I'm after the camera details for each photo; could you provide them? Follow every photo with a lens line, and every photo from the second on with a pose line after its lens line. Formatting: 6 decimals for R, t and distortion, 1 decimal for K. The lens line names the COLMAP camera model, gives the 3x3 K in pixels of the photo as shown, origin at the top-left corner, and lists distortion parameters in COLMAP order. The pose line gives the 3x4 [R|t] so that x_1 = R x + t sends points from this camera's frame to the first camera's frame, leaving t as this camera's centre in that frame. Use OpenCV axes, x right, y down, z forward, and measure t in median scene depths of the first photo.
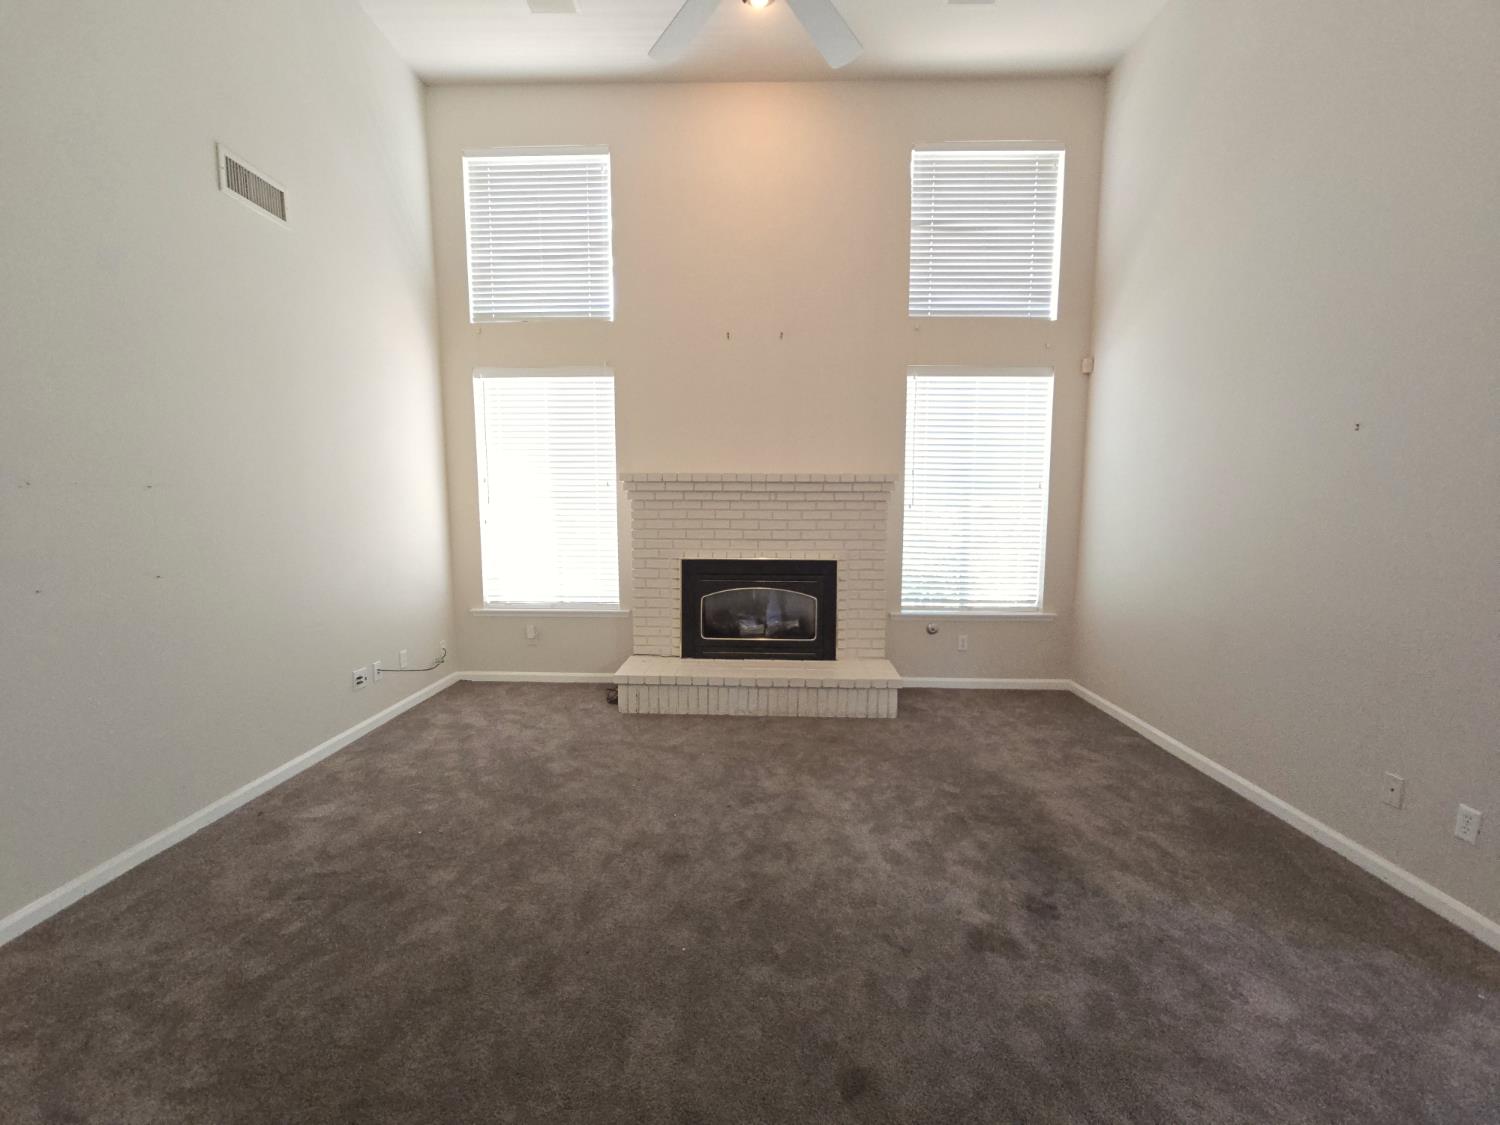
lens RADIAL K [[613.5, 0, 751.1], [0, 613.5, 561.6], [0, 0, 1]] dist [0.002555, 0.000032]
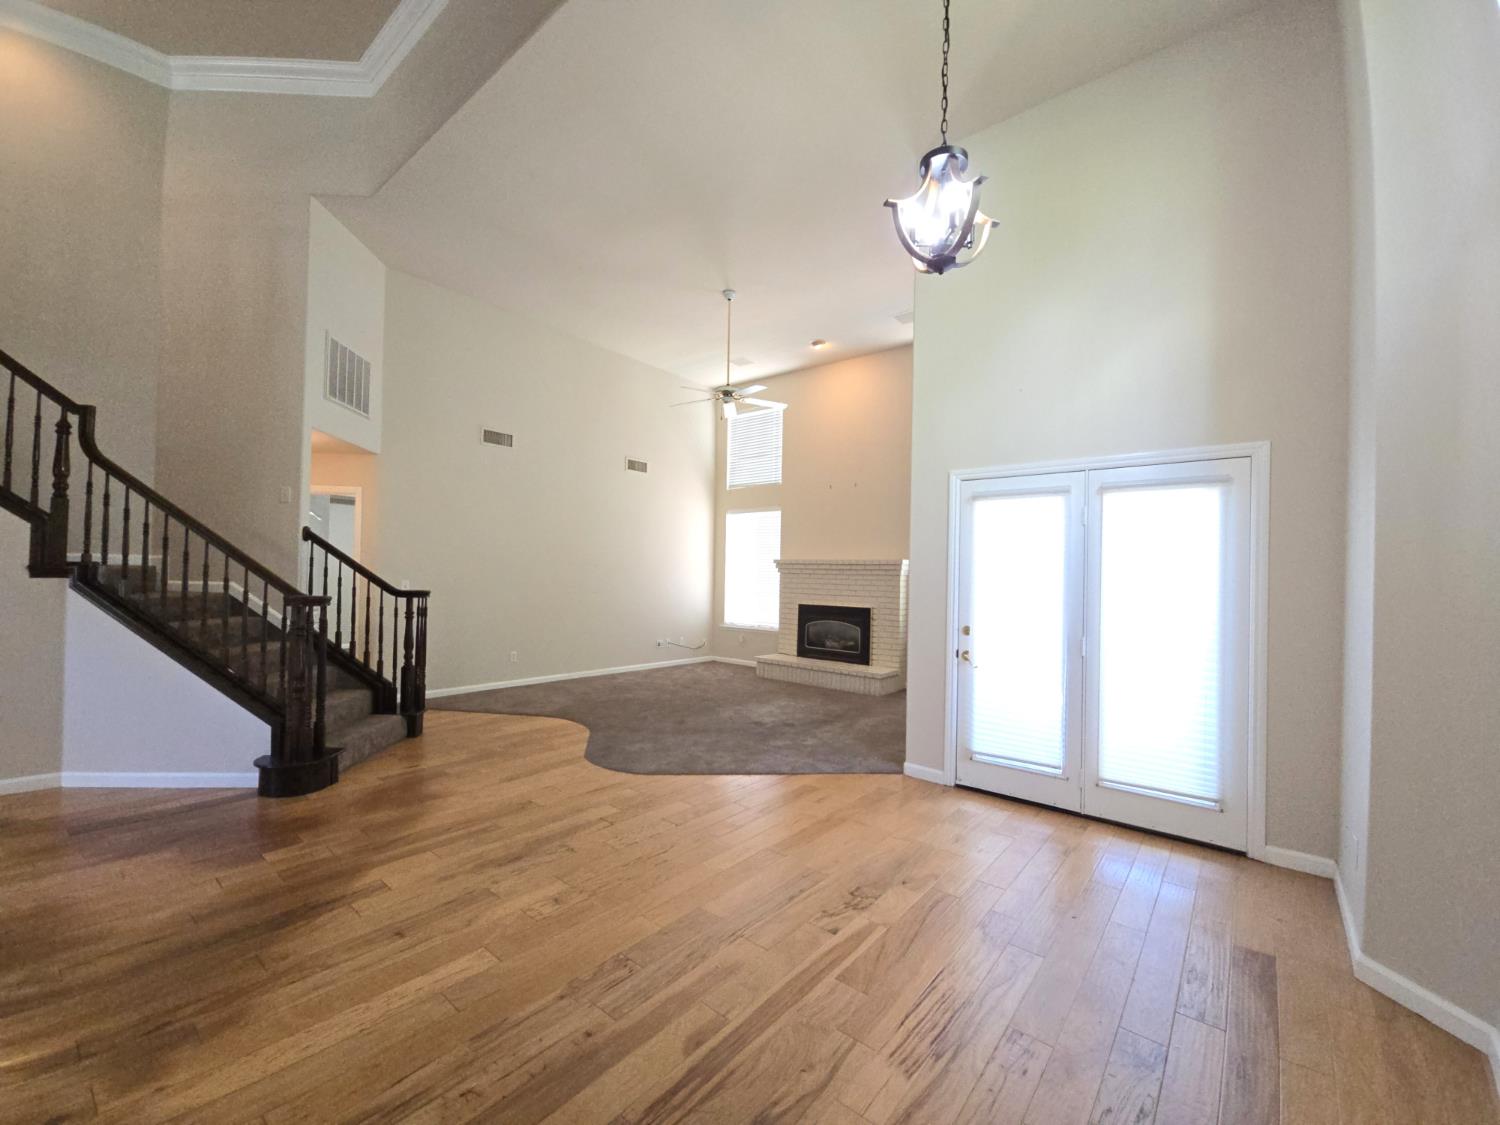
lens RADIAL K [[613.5, 0, 749.0], [0, 613.5, 565.2], [0, 0, 1]] dist [0.002555, 0.000032]
pose [[0.792108, 0.002093, -0.610378, 0.921927], [-0.073598, 0.993026, -0.092106, 0.062825], [0.605928, 0.117881, 0.786737, -0.606147]]
